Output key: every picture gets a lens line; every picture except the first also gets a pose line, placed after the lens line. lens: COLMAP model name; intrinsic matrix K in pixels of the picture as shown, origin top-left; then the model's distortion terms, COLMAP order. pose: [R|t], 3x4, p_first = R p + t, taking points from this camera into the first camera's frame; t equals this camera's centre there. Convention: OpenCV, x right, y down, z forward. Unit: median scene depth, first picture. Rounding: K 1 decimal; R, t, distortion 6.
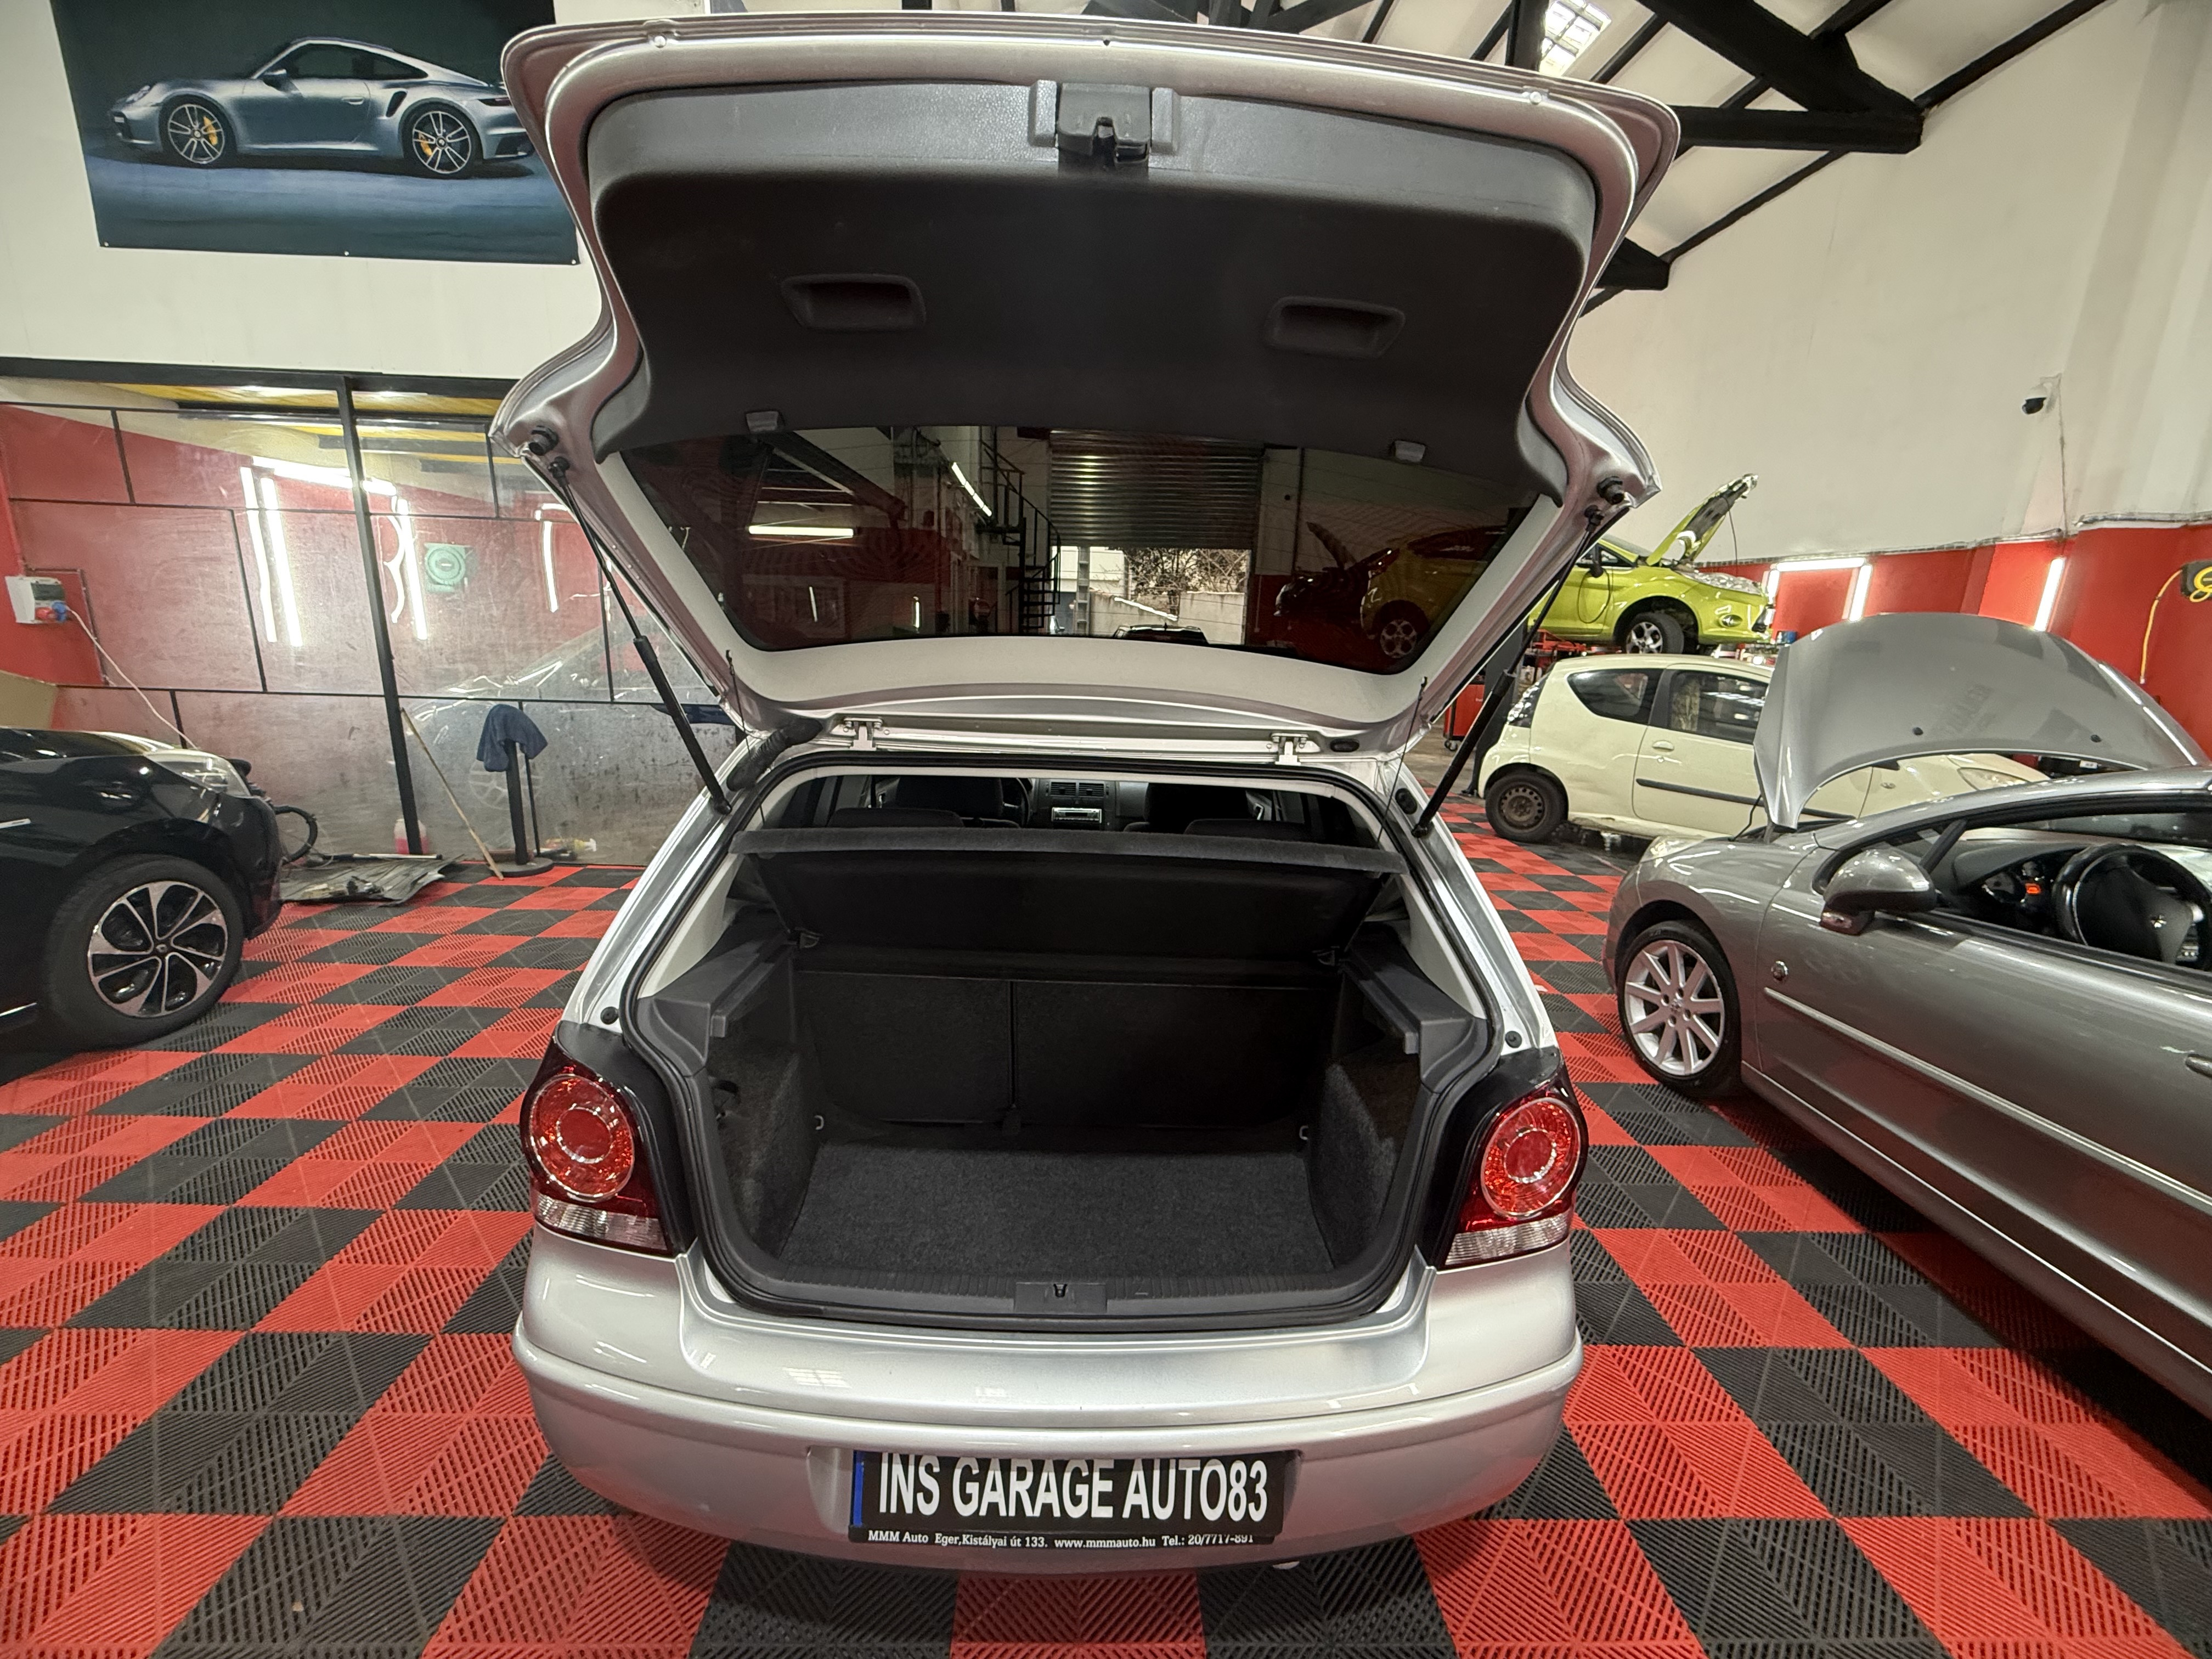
lens RADIAL K [[884.9, 0, 1100.9], [0, 884.9, 836.0], [0, 0, 1]] dist [-0.013268, -0.000097]
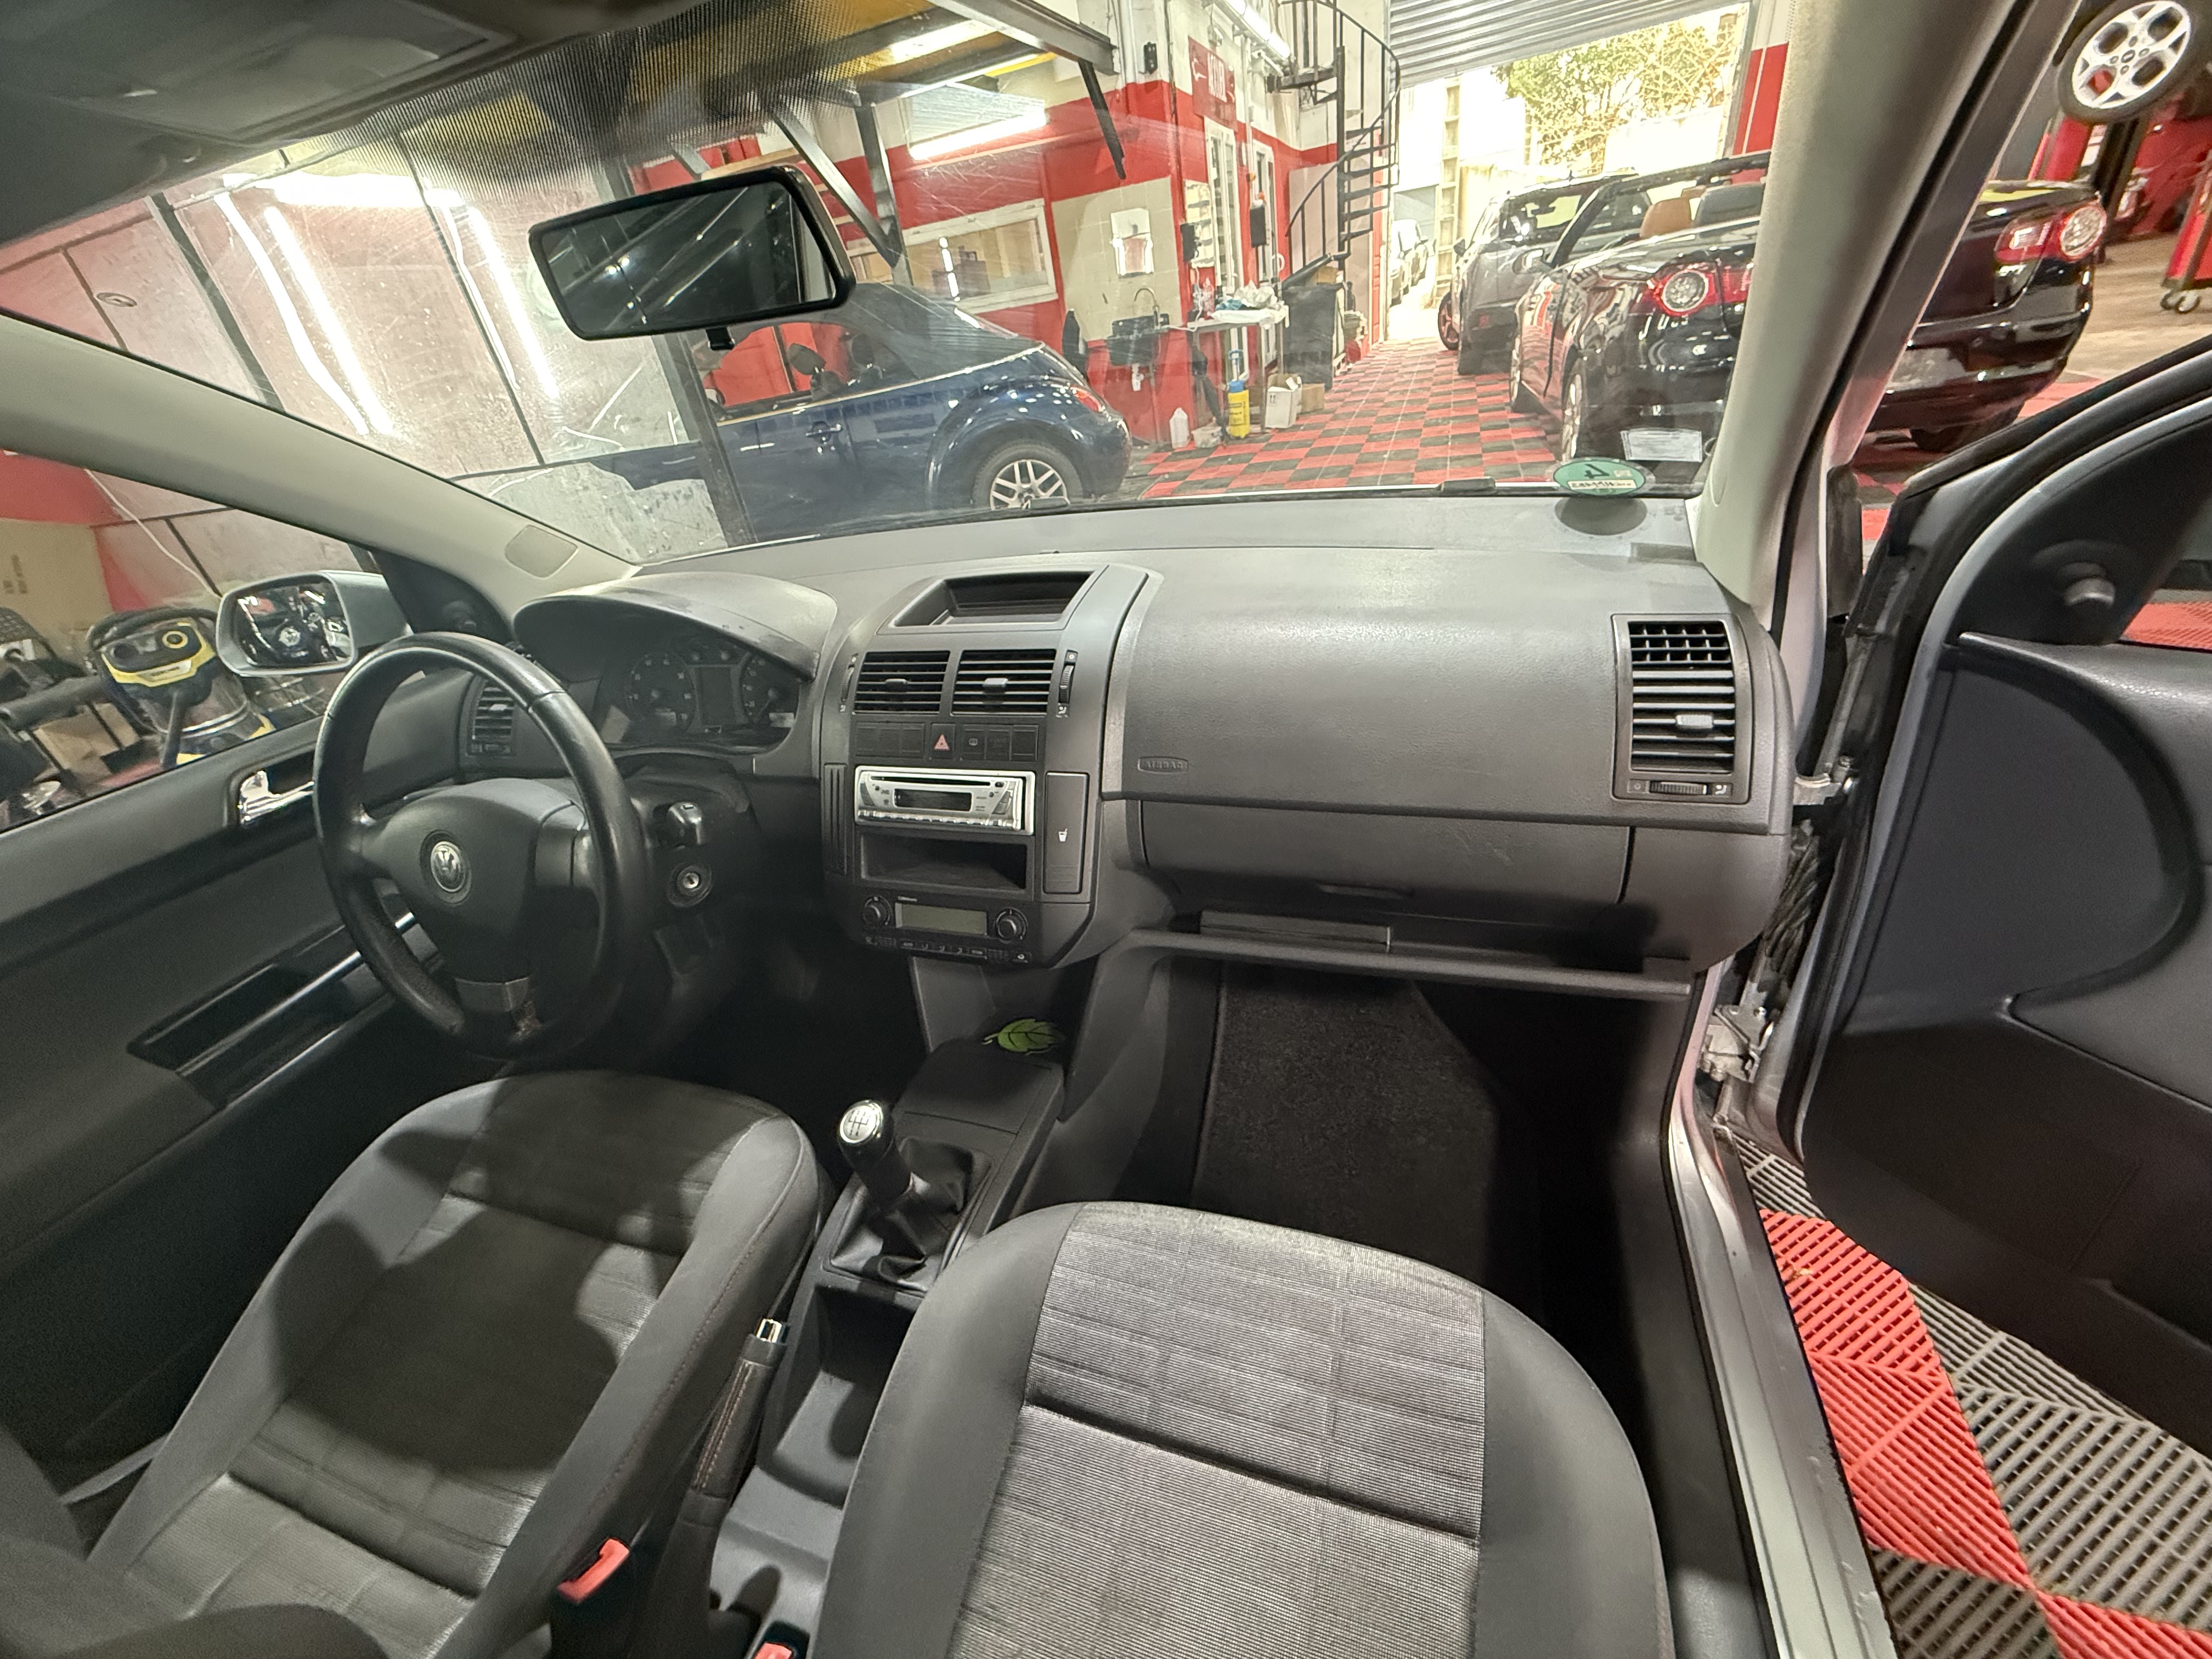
lens RADIAL K [[884.9, 0, 1102.9], [0, 884.9, 828.2], [0, 0, 1]] dist [-0.013268, -0.000097]
pose [[0.919785, 0.035617, -0.390803, 0.025908], [0.092335, 0.948270, 0.303740, -0.019404], [0.381405, -0.315460, 0.868916, 0.174194]]
